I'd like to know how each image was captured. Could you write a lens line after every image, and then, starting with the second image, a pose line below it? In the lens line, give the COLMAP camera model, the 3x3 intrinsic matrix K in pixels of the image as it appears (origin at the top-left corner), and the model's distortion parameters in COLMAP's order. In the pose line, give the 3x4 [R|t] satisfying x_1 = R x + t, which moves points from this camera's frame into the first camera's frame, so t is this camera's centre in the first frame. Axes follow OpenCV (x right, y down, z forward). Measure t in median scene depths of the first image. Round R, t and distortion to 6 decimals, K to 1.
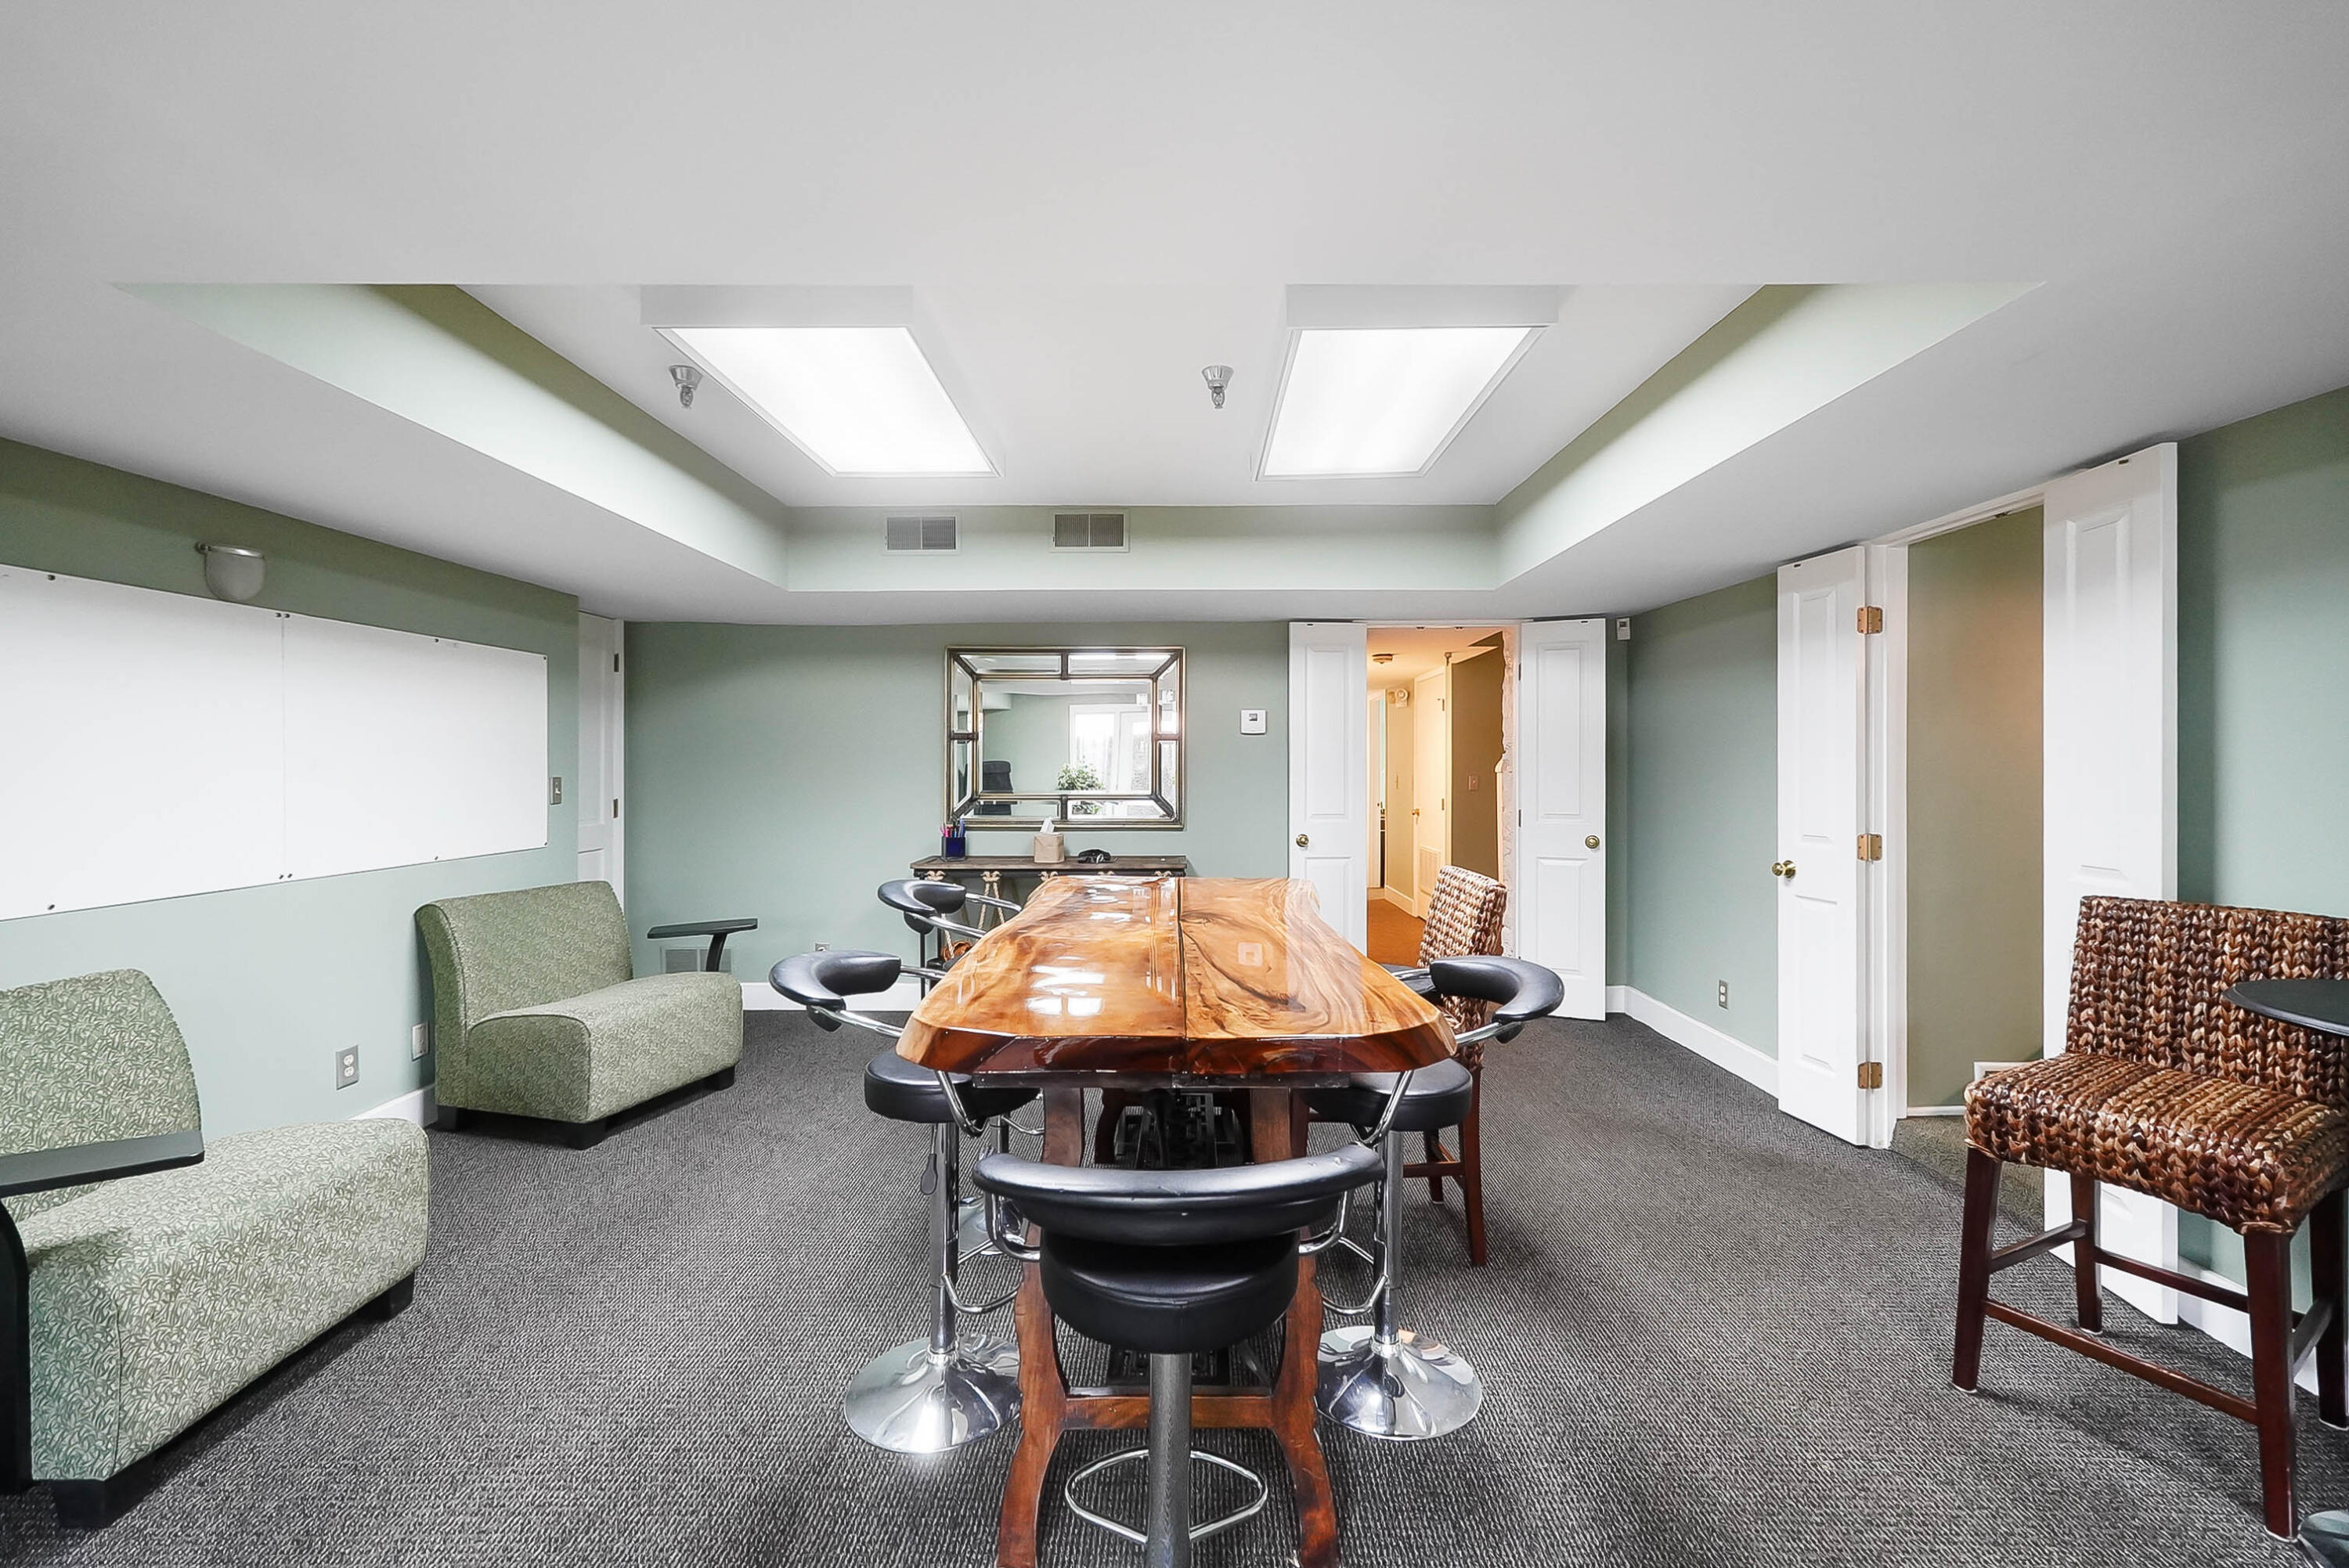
lens RADIAL K [[1001.4, 0, 1172.1], [0, 1001.4, 768.5], [0, 0, 1]] dist [-0.000369, -0.000145]
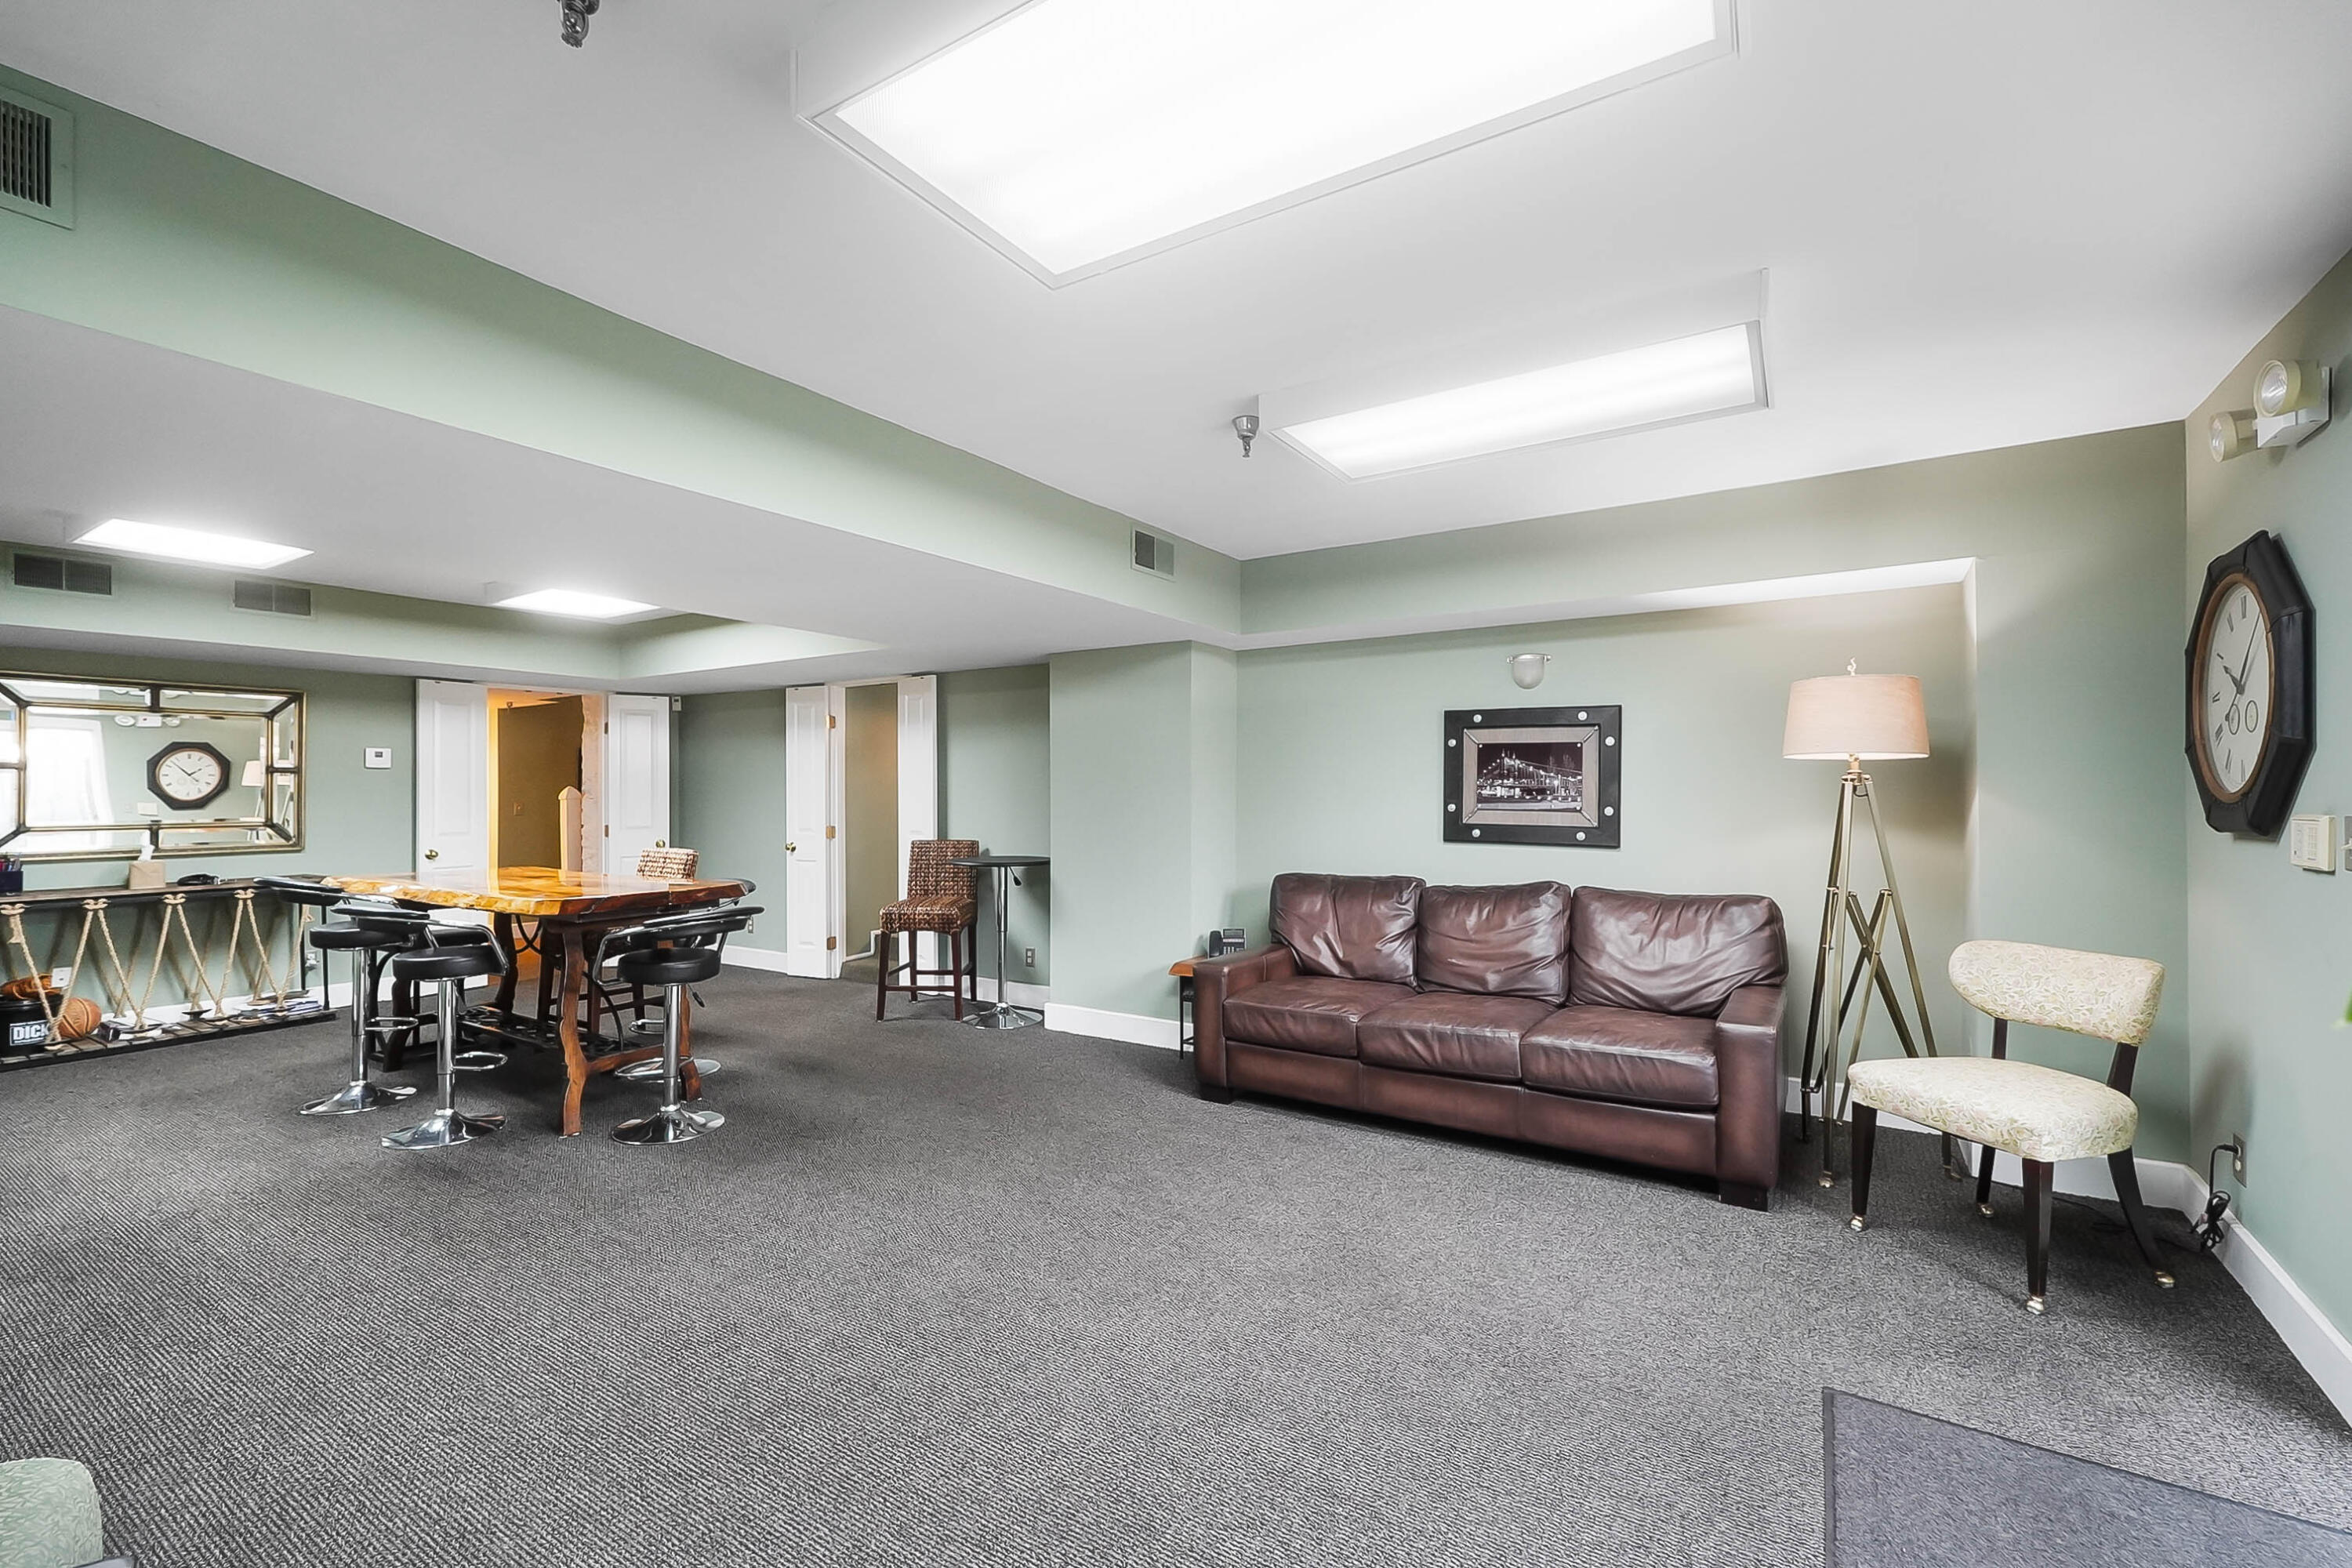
lens RADIAL K [[1002.8, 0, 1179.7], [0, 1002.8, 783.1], [0, 0, 1]] dist [-0.000369, -0.000145]
pose [[0.533539, 0.004247, 0.845765, -0.659243], [0.008620, 0.999908, -0.010458, 0.005603], [-0.845732, 0.012870, 0.533453, -0.701882]]
